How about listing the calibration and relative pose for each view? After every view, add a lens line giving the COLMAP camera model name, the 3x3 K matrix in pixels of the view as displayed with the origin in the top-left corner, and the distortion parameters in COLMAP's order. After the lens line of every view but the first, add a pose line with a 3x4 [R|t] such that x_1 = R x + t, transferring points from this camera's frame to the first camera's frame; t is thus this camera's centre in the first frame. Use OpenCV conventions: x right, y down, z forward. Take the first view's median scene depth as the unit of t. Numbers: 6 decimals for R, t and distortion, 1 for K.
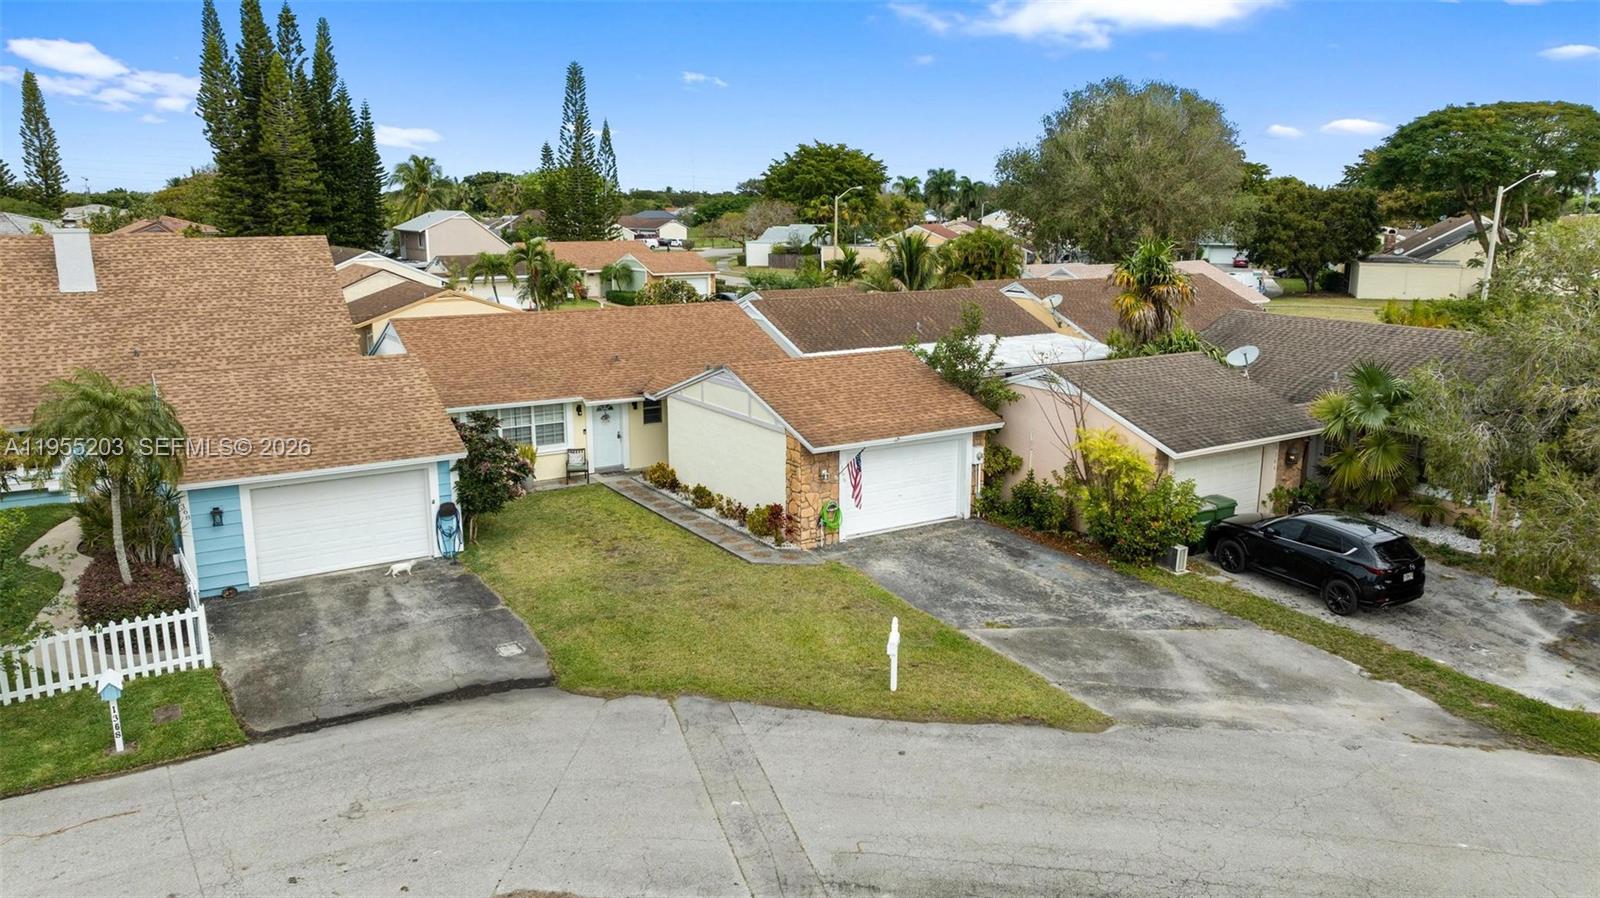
lens RADIAL K [[1133.2, 0, 806.8], [0, 1133.2, 454.5], [0, 0, 1]] dist [-0.016496, 0.003391]
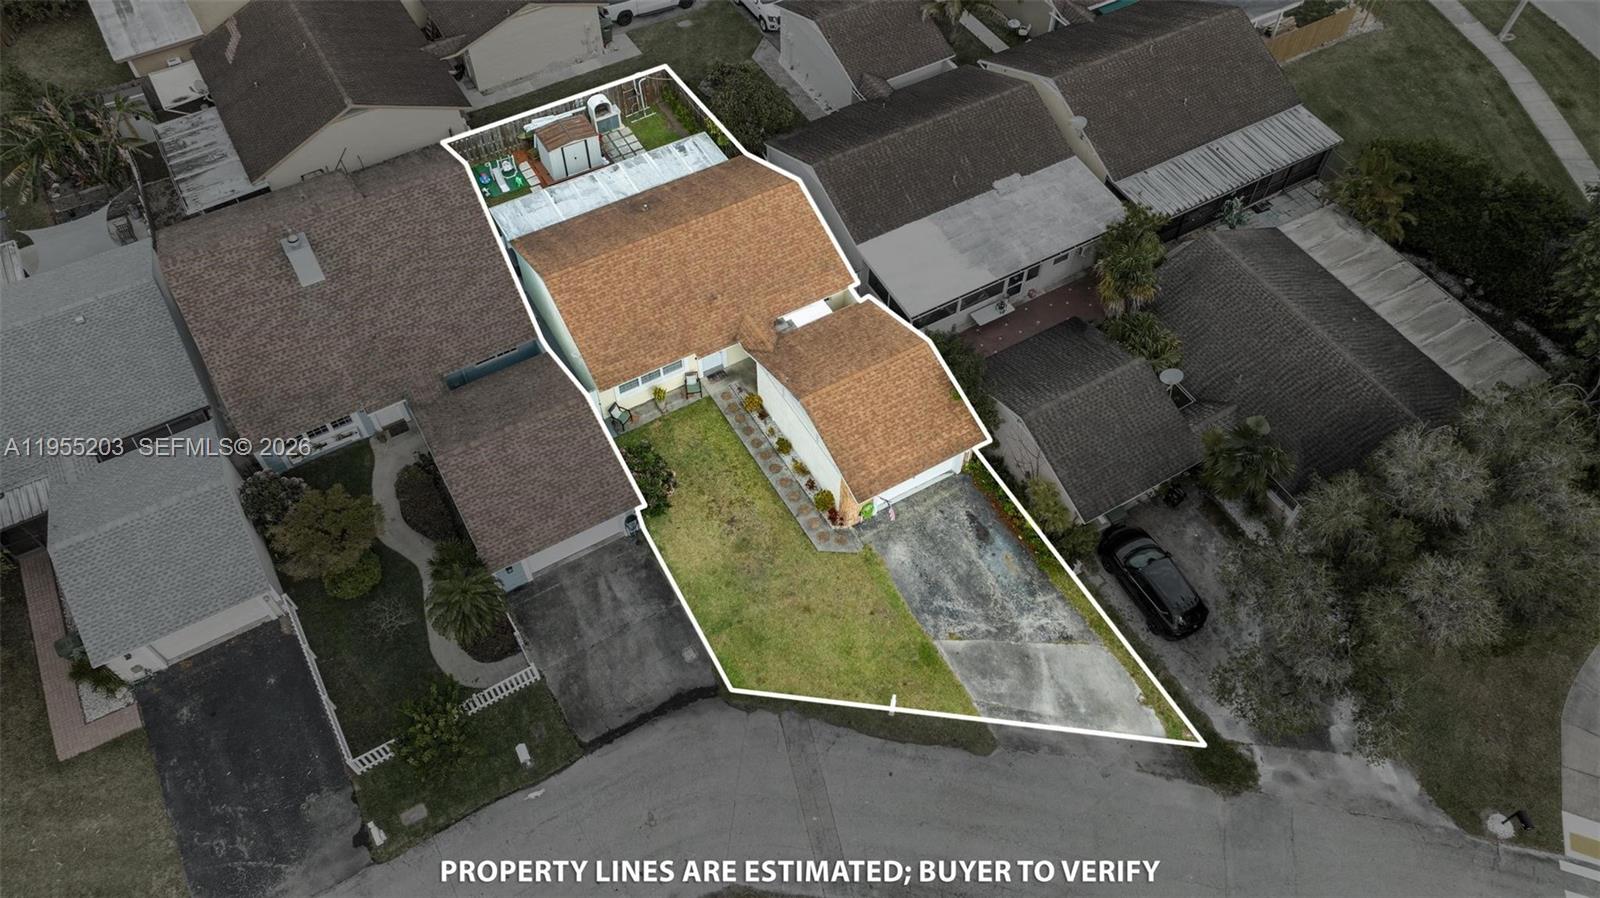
lens RADIAL K [[1133.2, 0, 809.6], [0, 1133.2, 449.7], [0, 0, 1]] dist [-0.016496, 0.003391]
pose [[0.999263, 0.033466, -0.018798, -0.036929], [-0.012611, 0.748803, 0.662672, -1.189049], [0.036253, -0.661947, 0.748673, -0.150611]]
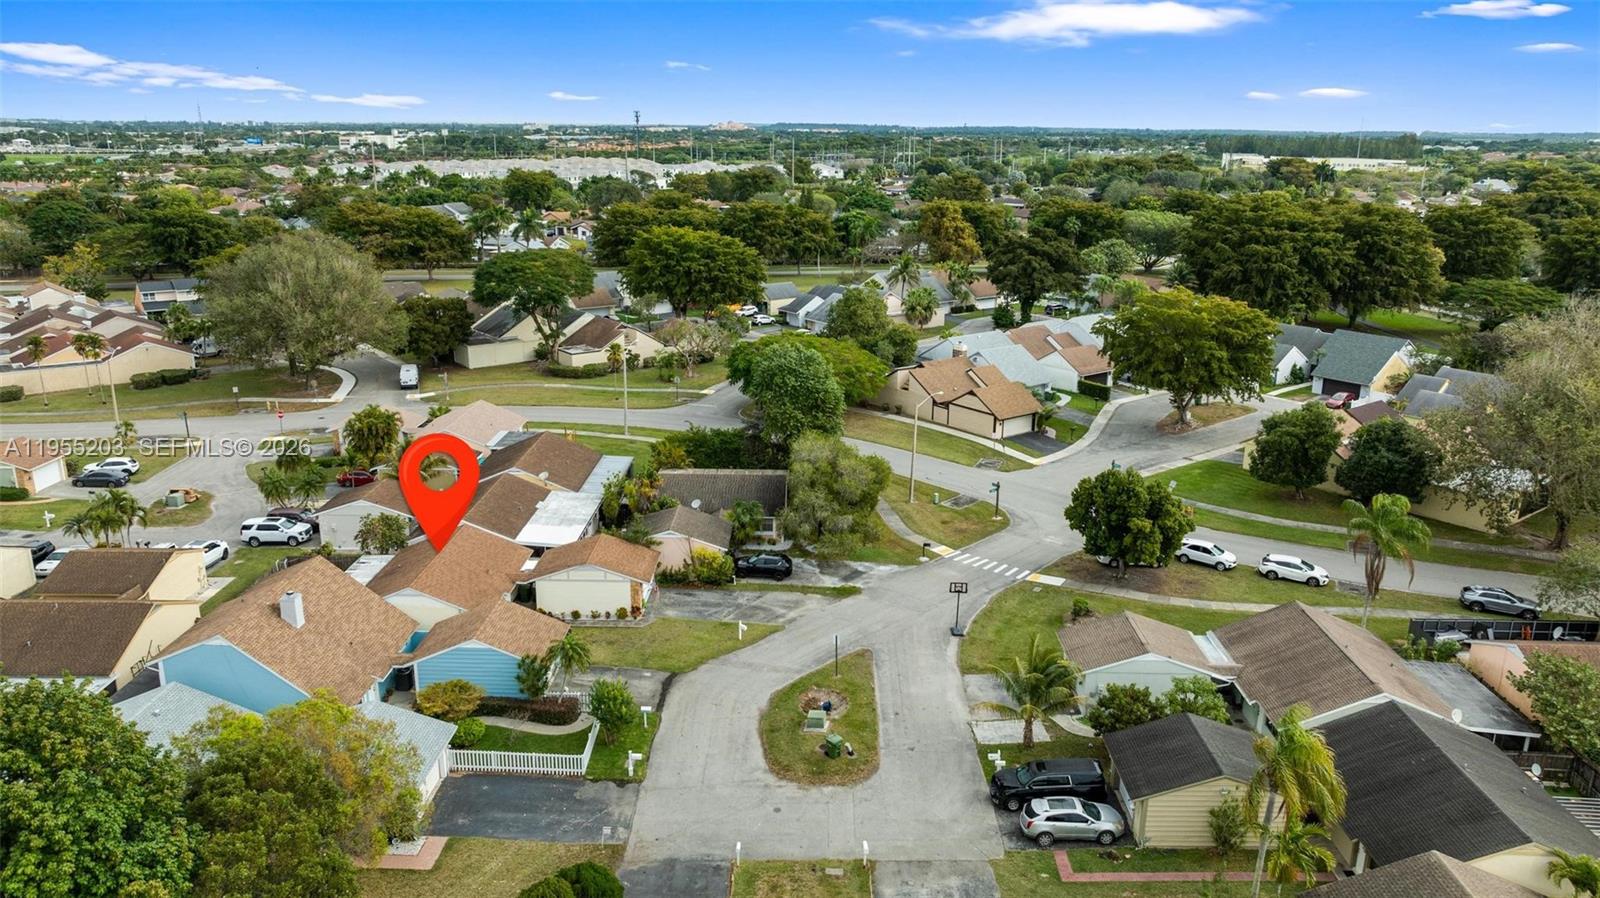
lens RADIAL K [[1133.2, 0, 807.2], [0, 1133.2, 445.1], [0, 0, 1]] dist [-0.016496, 0.003391]
pose [[0.551197, -0.225440, 0.803342, -2.229423], [0.173283, 0.972744, 0.154084, -0.801726], [-0.816183, 0.054275, 0.575238, -1.156130]]
